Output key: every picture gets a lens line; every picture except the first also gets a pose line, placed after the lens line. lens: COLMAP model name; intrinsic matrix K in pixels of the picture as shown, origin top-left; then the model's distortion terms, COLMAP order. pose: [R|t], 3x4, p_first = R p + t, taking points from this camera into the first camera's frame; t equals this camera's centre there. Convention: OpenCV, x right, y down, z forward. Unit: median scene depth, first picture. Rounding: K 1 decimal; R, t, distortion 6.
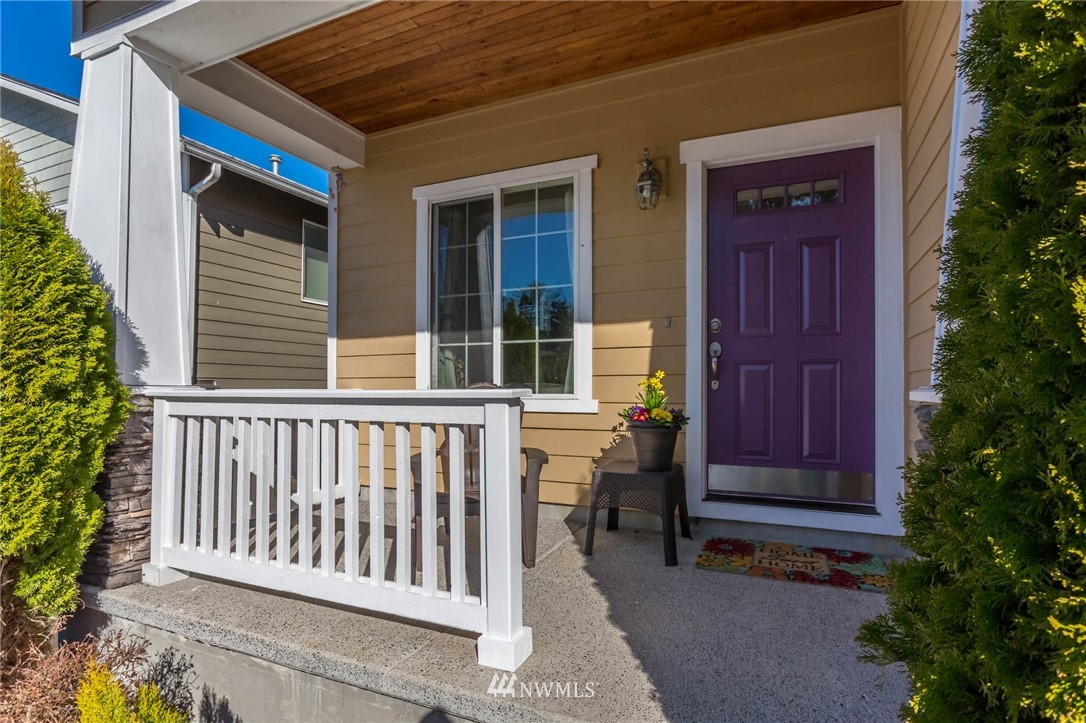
lens RADIAL K [[576.1, 0, 514.2], [0, 576.1, 378.3], [0, 0, 1]] dist [0.003622, 0.000811]
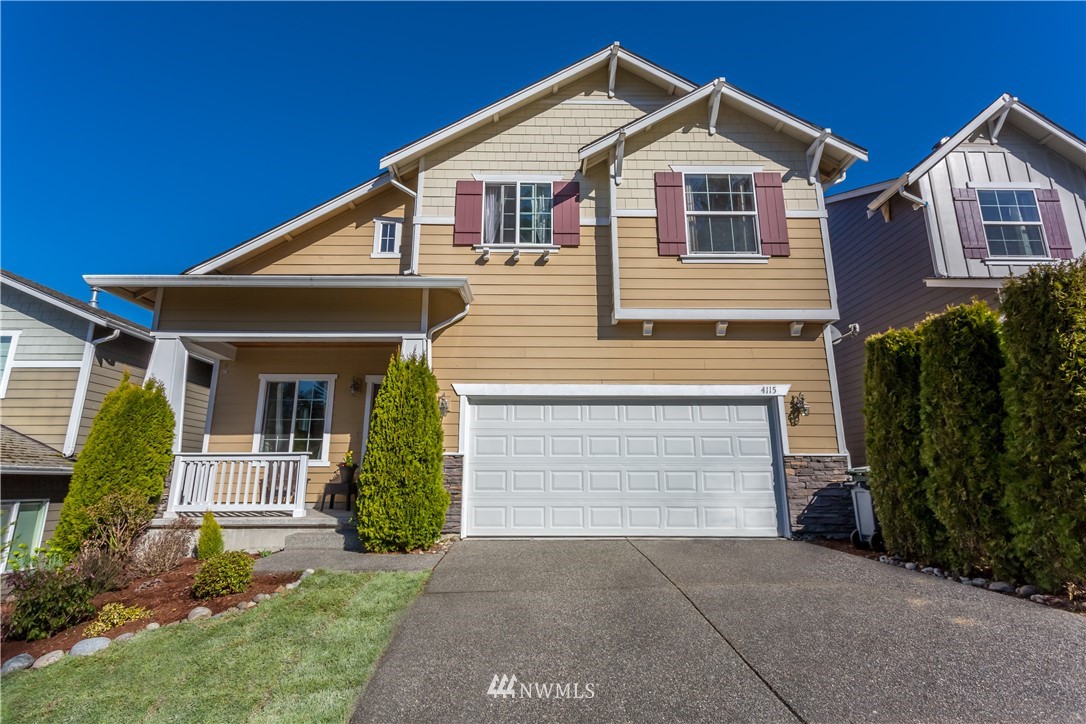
lens RADIAL K [[544.0, 0, 525.1], [0, 544.0, 347.1], [0, 0, 1]] dist [0.005884, 0.000171]
pose [[0.897346, 0.105864, 0.428443, -0.192802], [-0.008388, 0.974719, -0.223276, 0.076833], [-0.441248, 0.196762, 0.875548, -1.808135]]
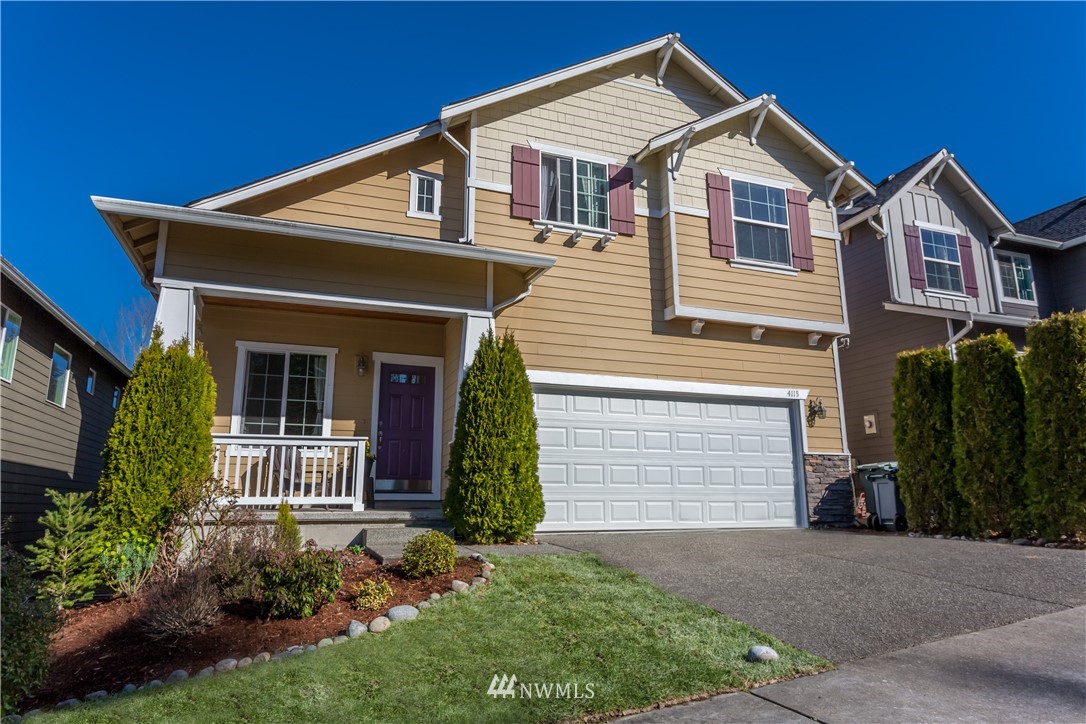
lens RADIAL K [[692.0, 0, 554.4], [0, 692.0, 337.8], [0, 0, 1]] dist [-0.003314, 0.000515]
pose [[0.680271, 0.167939, 0.713462, -1.290464], [-0.010786, 0.975586, -0.219355, 0.186273], [-0.732881, 0.141525, 0.665474, -1.554702]]
